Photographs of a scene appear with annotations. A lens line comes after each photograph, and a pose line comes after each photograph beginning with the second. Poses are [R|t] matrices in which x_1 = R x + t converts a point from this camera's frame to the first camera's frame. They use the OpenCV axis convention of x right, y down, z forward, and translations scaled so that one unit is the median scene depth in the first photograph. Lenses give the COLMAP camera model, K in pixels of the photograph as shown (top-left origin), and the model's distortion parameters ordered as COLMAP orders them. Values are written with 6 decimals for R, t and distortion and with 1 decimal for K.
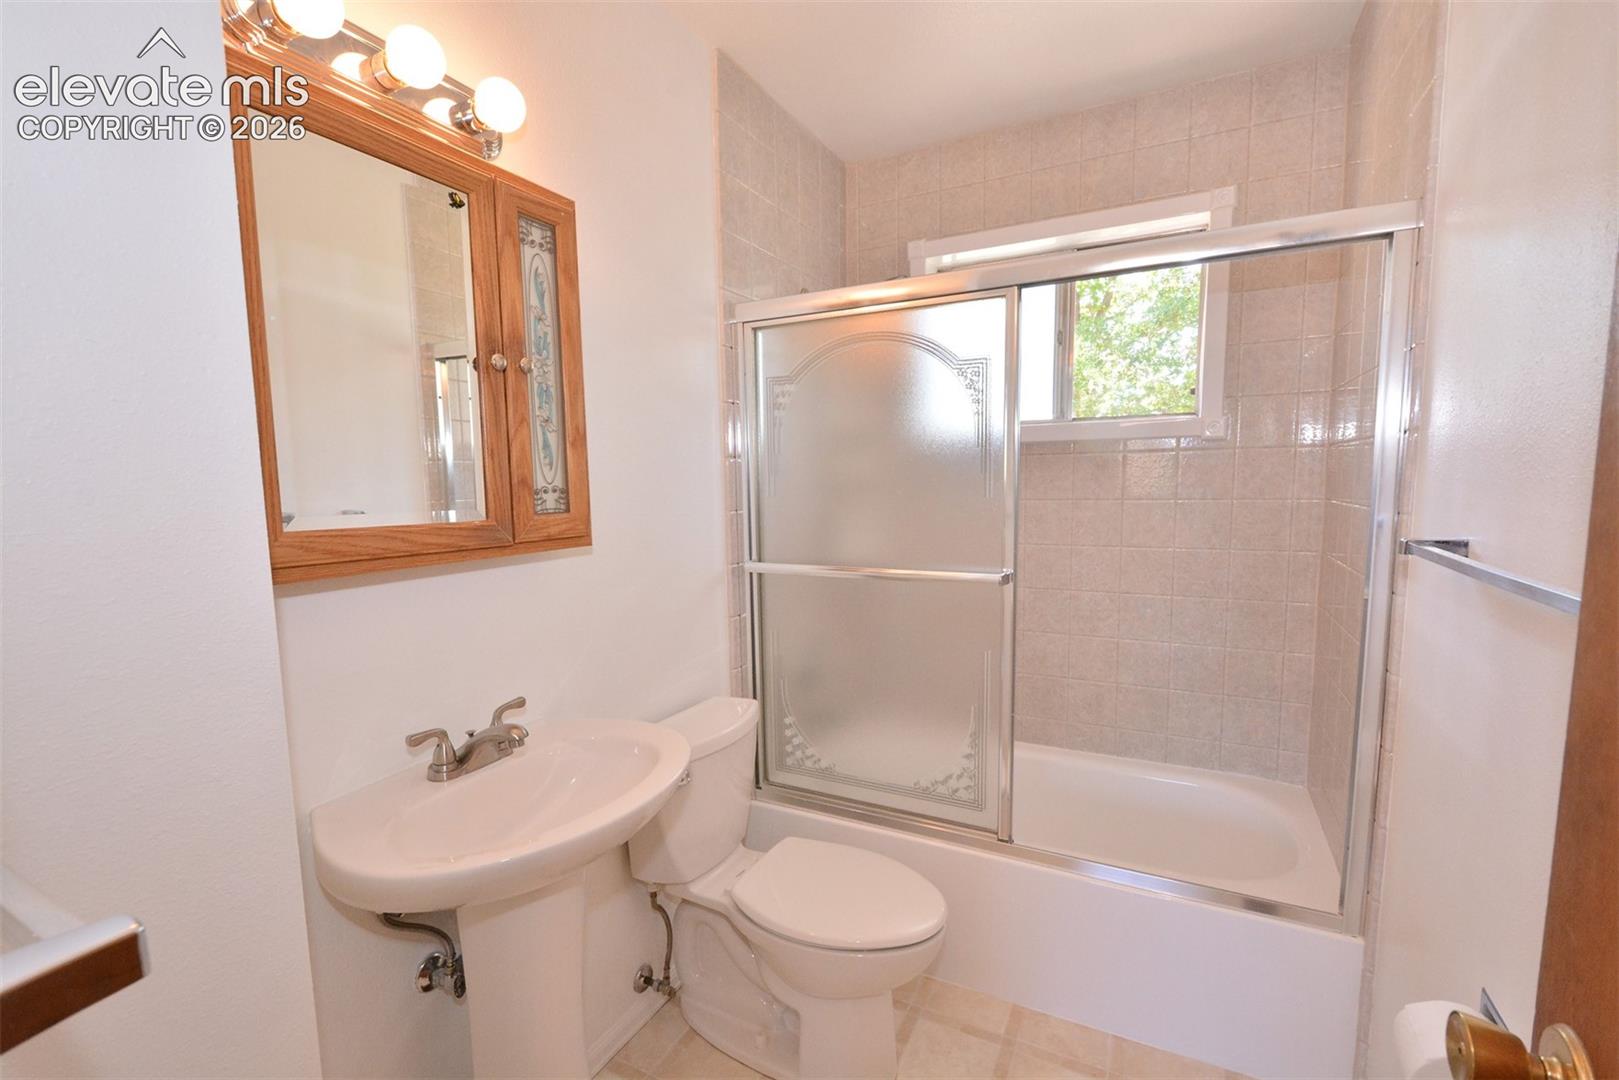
lens RADIAL K [[706.1, 0, 812.6], [0, 706.1, 549.0], [0, 0, 1]] dist [0.002746, -0.002027]
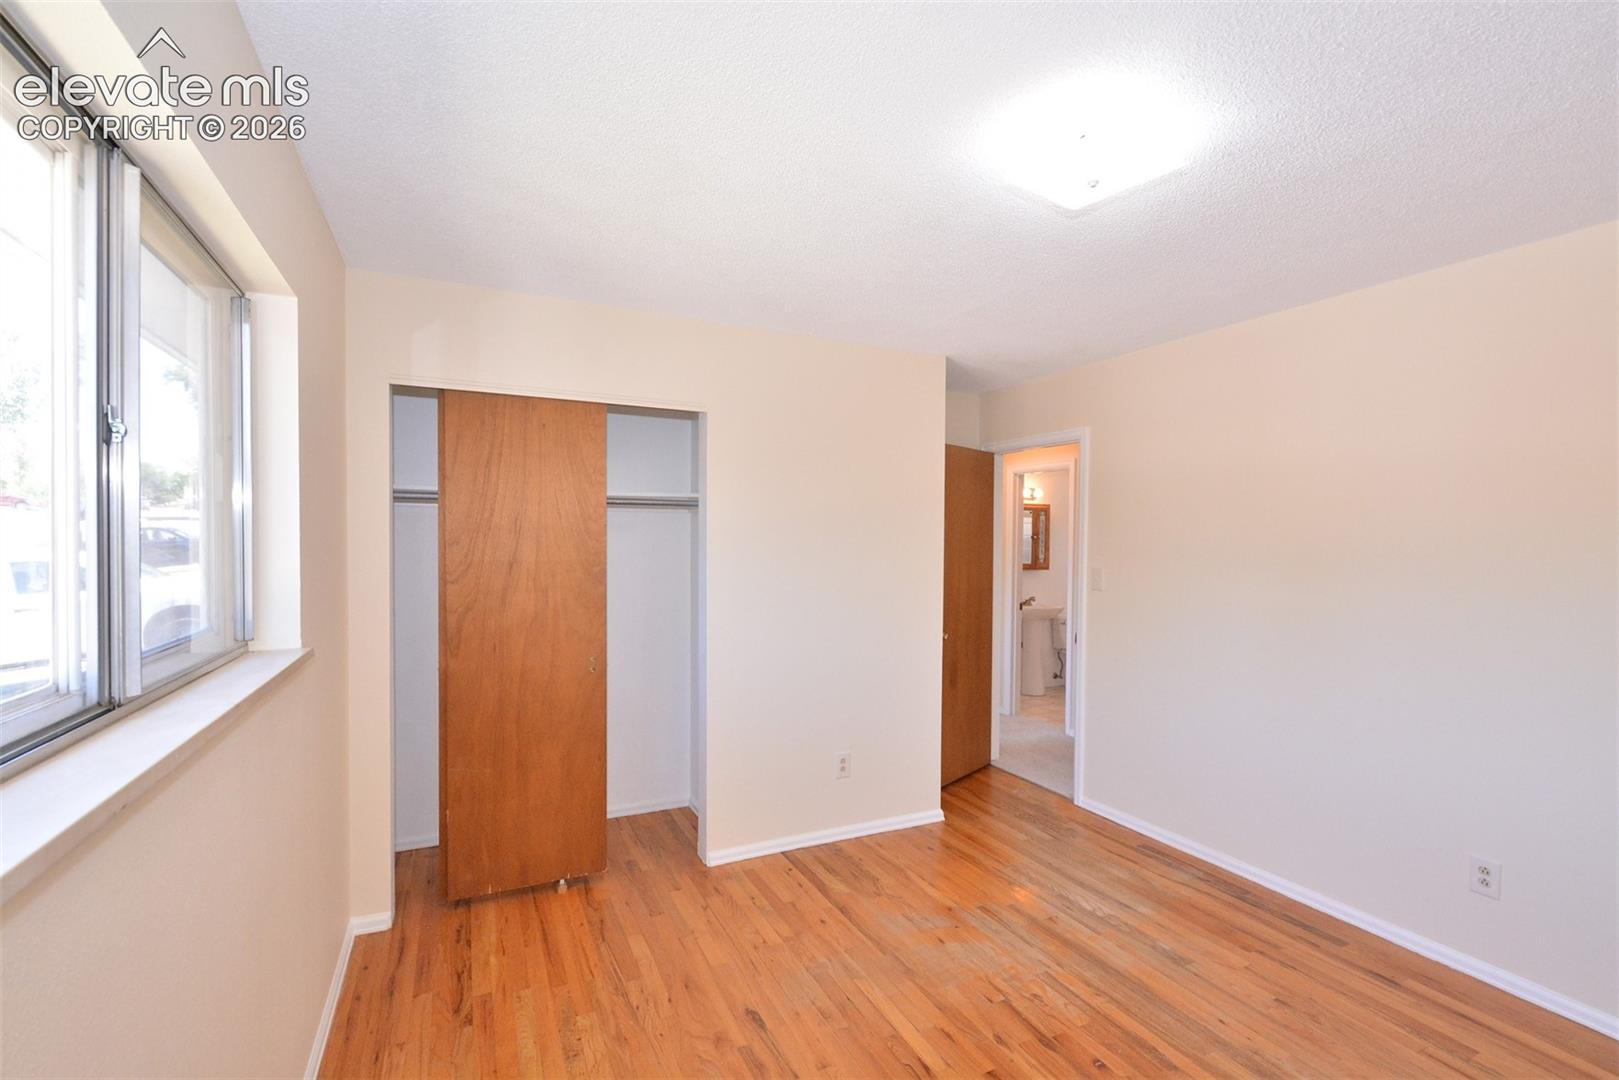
lens RADIAL K [[706.1, 0, 808.4], [0, 706.1, 545.4], [0, 0, 1]] dist [0.002746, -0.002027]
pose [[0.812130, 0.034273, -0.582468, 1.342139], [-0.085732, 0.994448, -0.061021, 0.300835], [0.577143, 0.099493, 0.810560, -4.495081]]
